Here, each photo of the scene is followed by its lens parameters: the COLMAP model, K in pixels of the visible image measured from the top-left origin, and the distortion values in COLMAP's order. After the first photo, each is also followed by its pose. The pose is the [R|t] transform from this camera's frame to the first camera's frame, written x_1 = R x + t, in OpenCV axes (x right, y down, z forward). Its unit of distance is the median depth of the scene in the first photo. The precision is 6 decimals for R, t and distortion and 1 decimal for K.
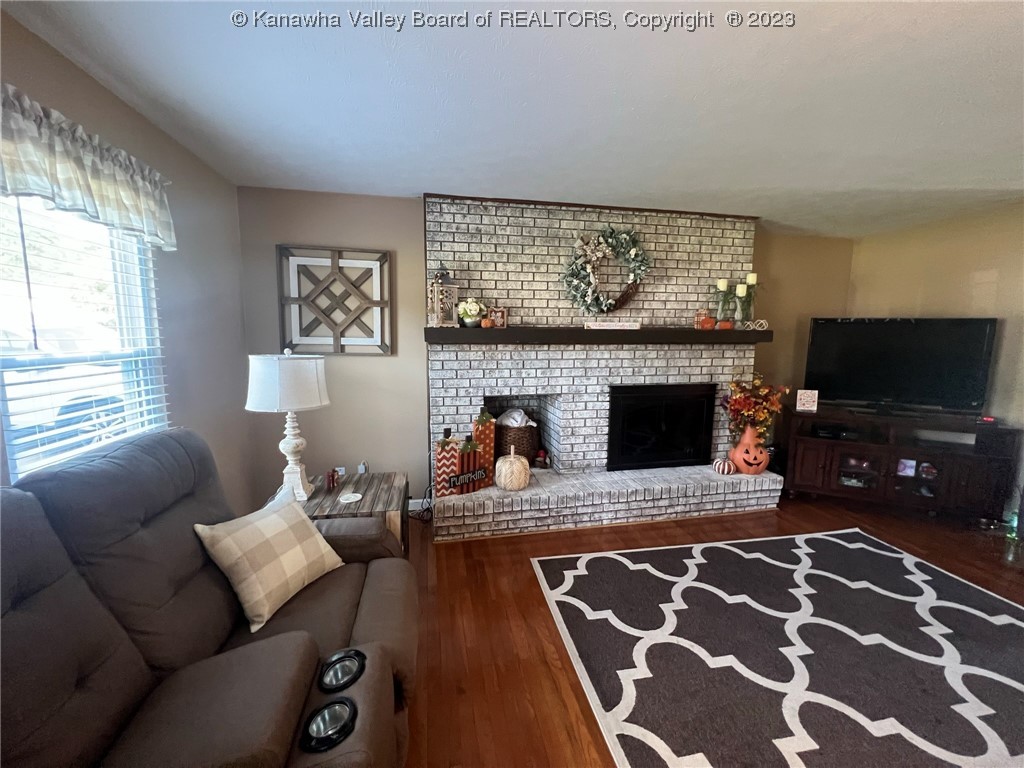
lens RADIAL K [[412.2, 0, 509.2], [0, 412.2, 378.6], [0, 0, 1]] dist [0.001238, -0.000407]
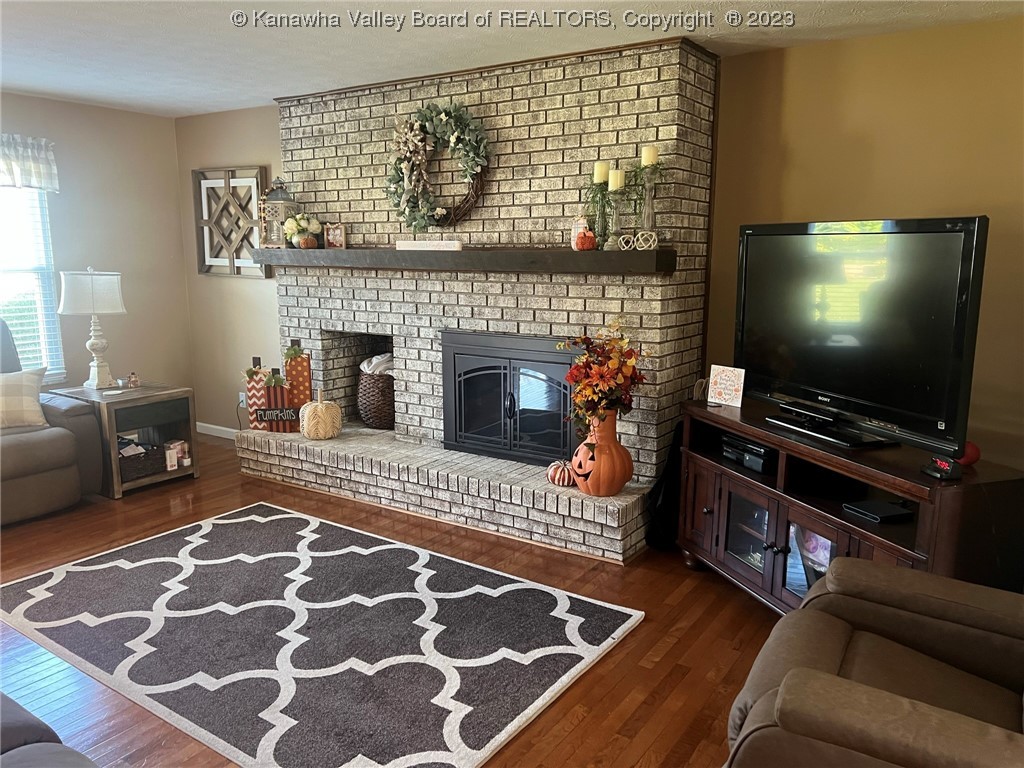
lens RADIAL K [[767.4, 0, 516.7], [0, 767.4, 390.5], [0, 0, 1]] dist [0.039569, -0.041113]
pose [[0.711367, 0.122951, -0.691982, 1.348744], [-0.077567, 0.992299, 0.096572, -0.017976], [0.698527, -0.015023, 0.715426, 0.140344]]
